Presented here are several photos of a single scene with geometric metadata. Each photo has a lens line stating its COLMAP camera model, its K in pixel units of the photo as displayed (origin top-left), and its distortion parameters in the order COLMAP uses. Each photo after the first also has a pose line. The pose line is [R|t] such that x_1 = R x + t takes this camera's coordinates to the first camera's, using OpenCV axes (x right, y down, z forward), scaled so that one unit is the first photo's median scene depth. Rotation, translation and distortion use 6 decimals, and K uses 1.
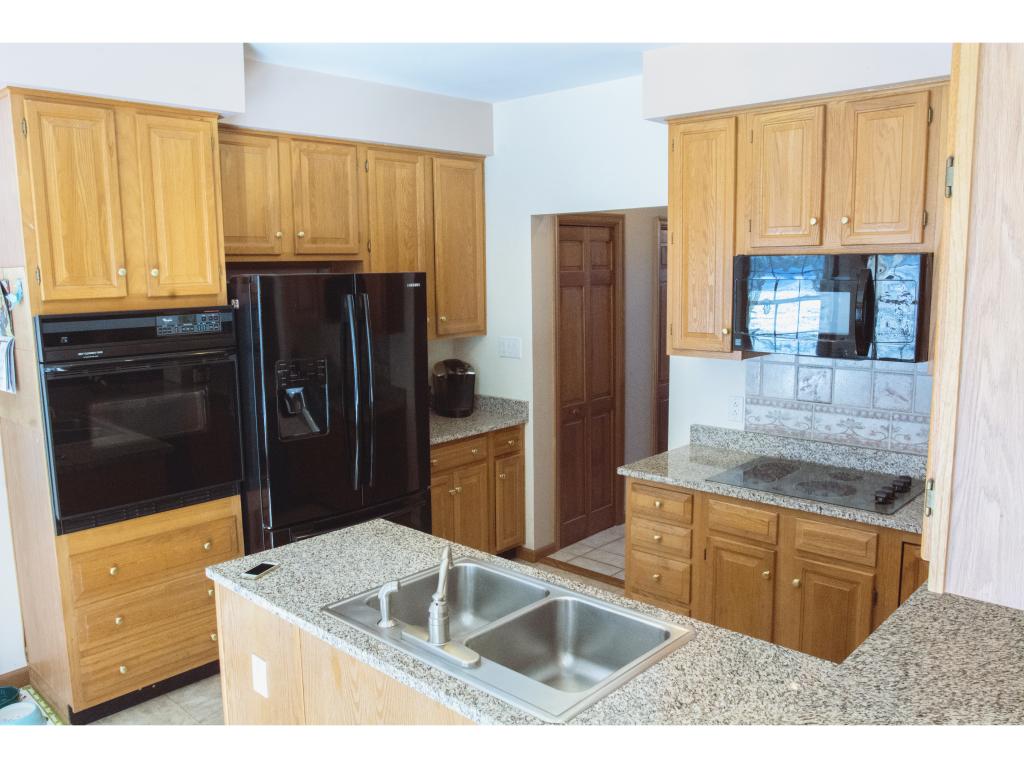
lens RADIAL K [[808.6, 0, 512.0], [0, 808.6, 384.0], [0, 0, 1]] dist [-0.083386, -0.000268]
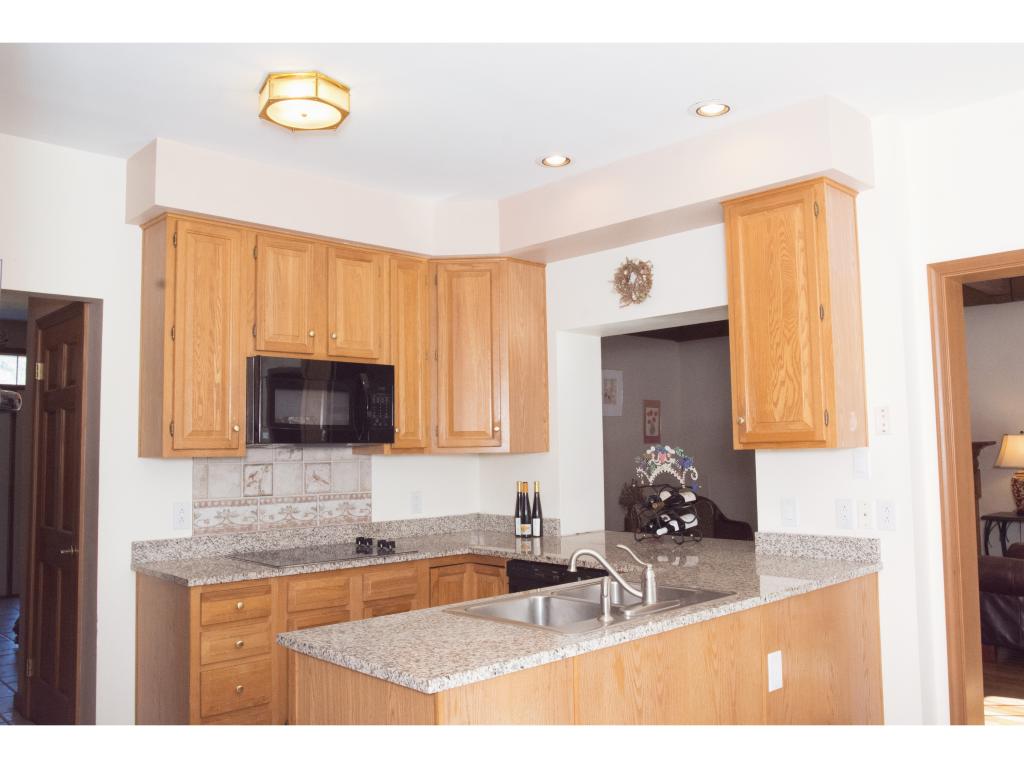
lens RADIAL K [[808.6, 0, 512.0], [0, 808.6, 384.0], [0, 0, 1]] dist [-0.083386, -0.000268]
pose [[0.071963, 0.091128, 0.993236, -0.724873], [0.162798, 0.981390, -0.101836, 0.040926], [-0.984032, 0.169025, 0.055788, 0.575825]]
